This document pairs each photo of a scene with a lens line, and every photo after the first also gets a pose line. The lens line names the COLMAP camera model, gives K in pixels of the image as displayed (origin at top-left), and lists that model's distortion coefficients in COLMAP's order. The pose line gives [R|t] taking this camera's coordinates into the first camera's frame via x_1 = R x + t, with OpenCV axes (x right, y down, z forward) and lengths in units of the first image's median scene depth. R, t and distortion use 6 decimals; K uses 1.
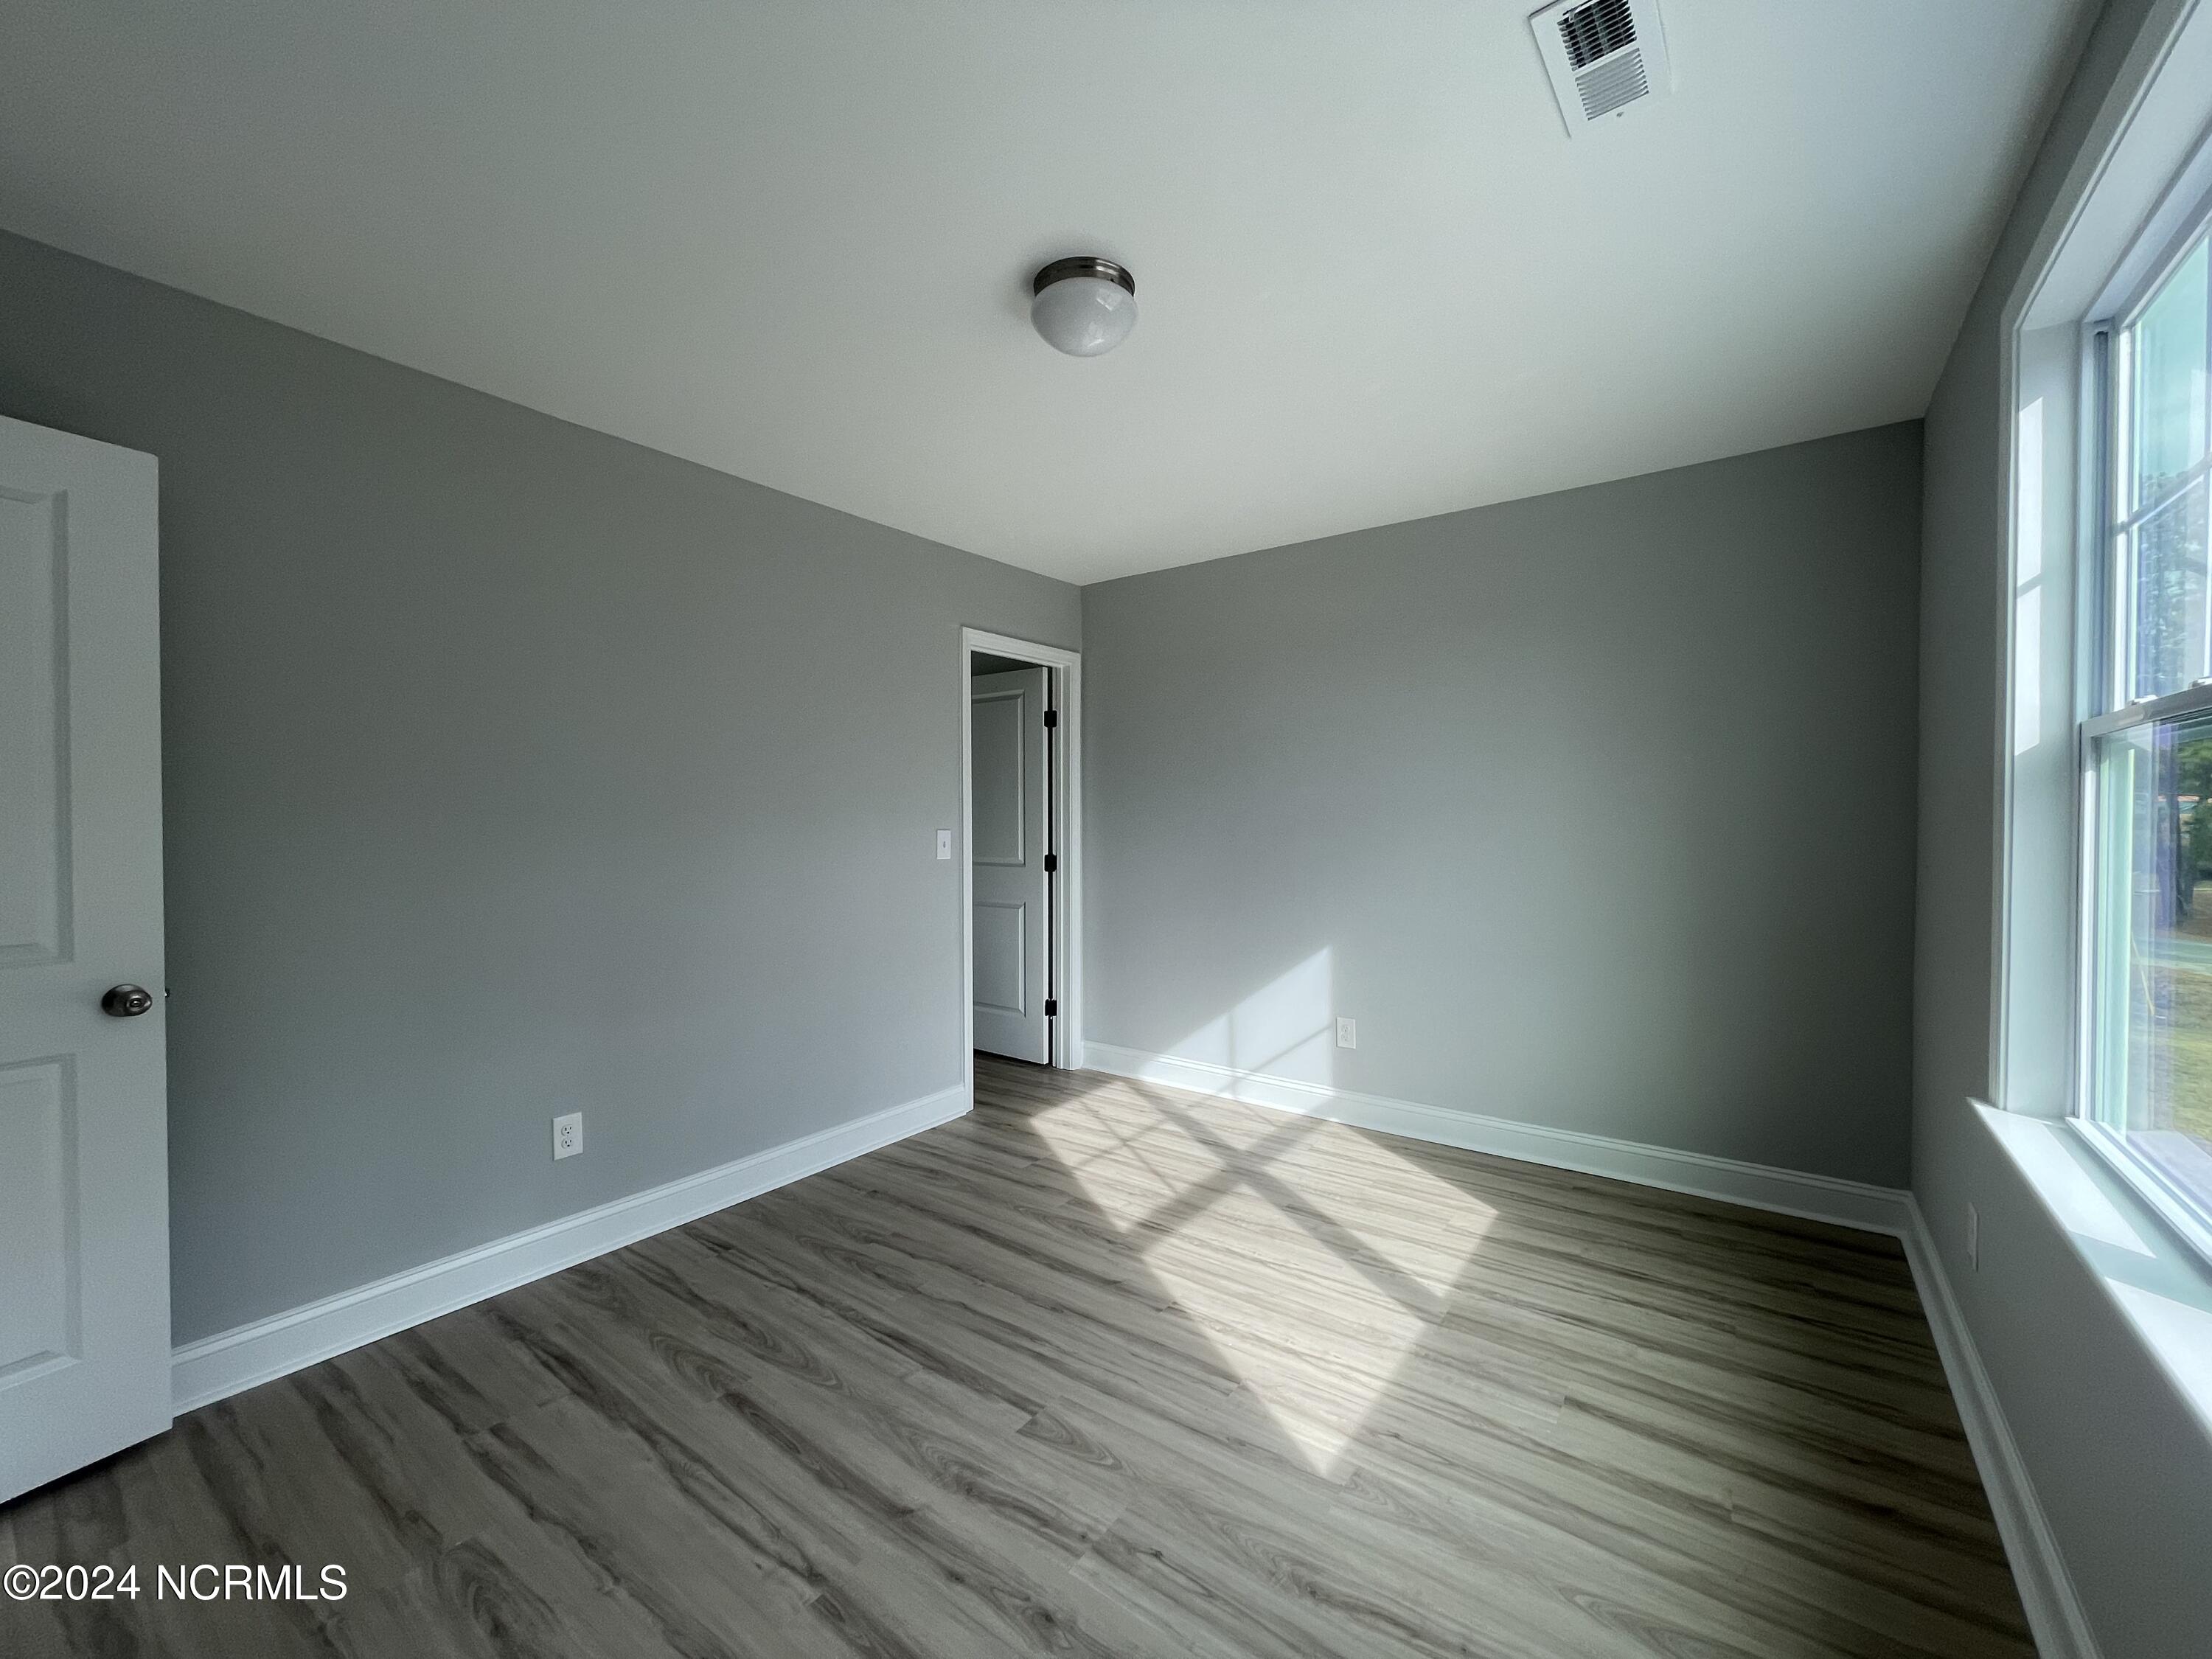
lens RADIAL K [[895.8, 0, 1088.0], [0, 895.8, 827.5], [0, 0, 1]] dist [-0.014228, 0.010443]
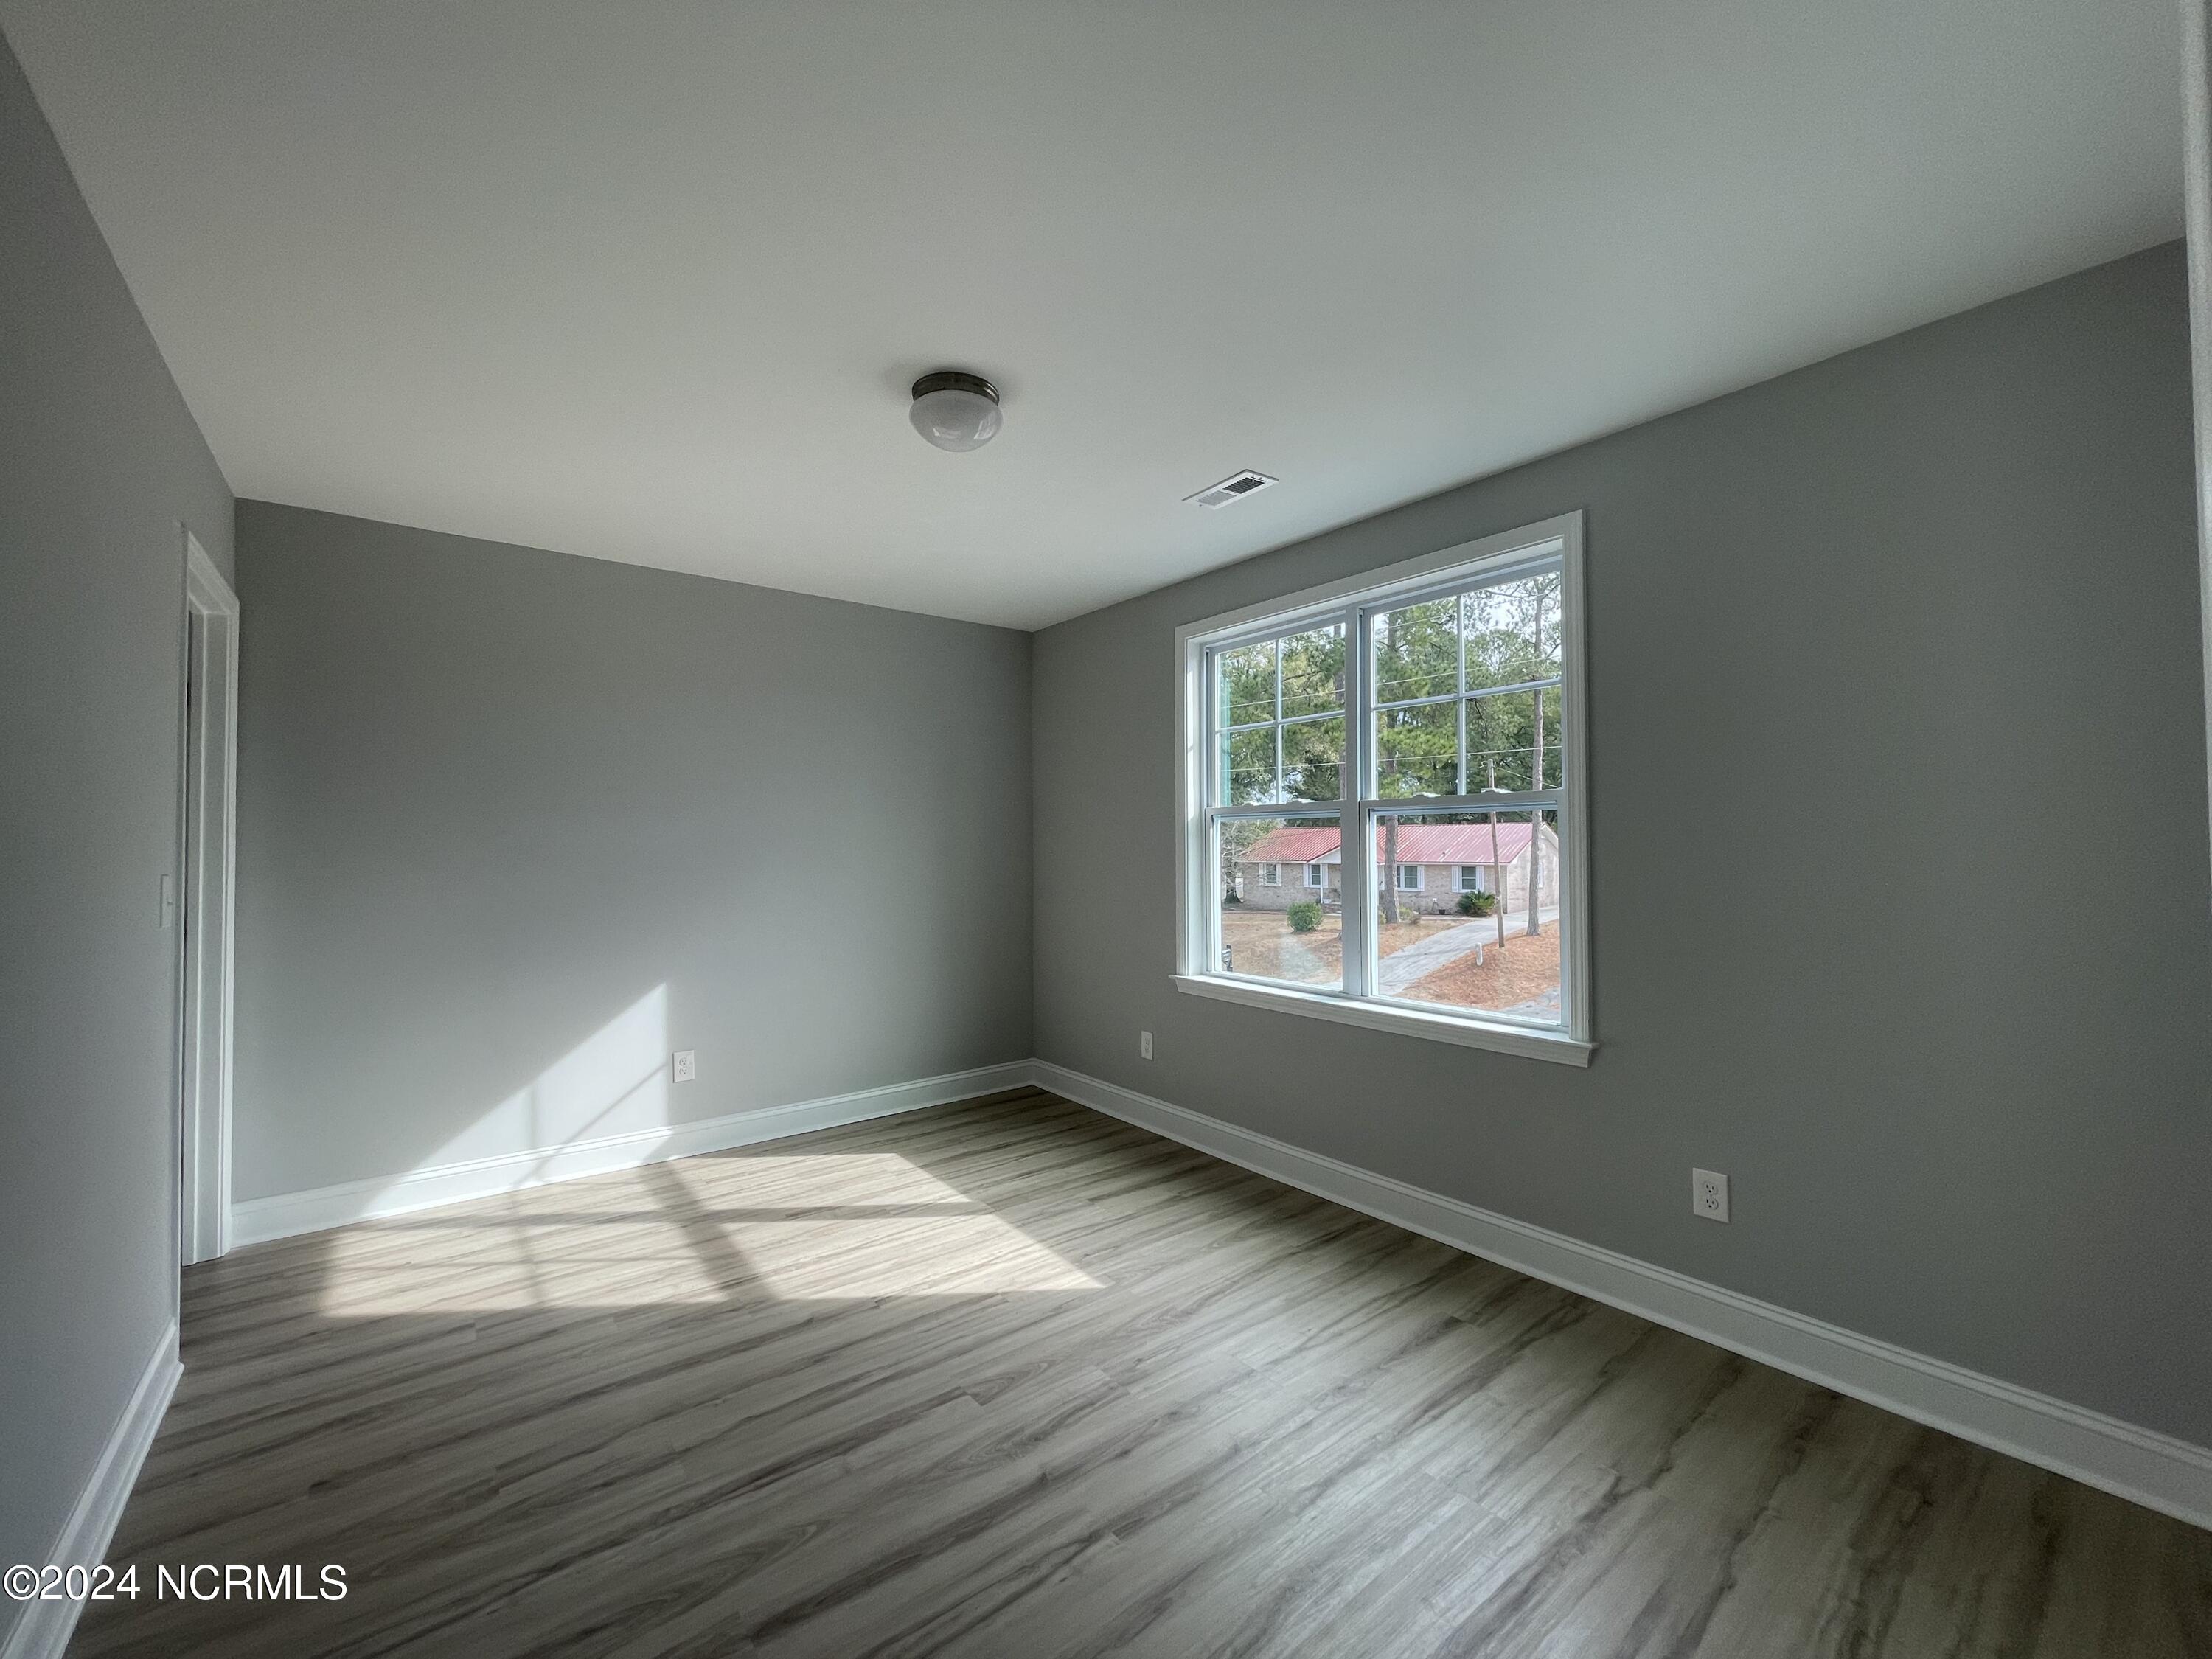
lens RADIAL K [[895.8, 0, 1088.0], [0, 895.8, 827.5], [0, 0, 1]] dist [-0.014228, 0.010443]
pose [[0.280191, 0.018667, 0.959763, -0.778160], [0.022510, 0.999408, -0.026009, -0.005424], [-0.959680, 0.028892, 0.279605, 0.377261]]
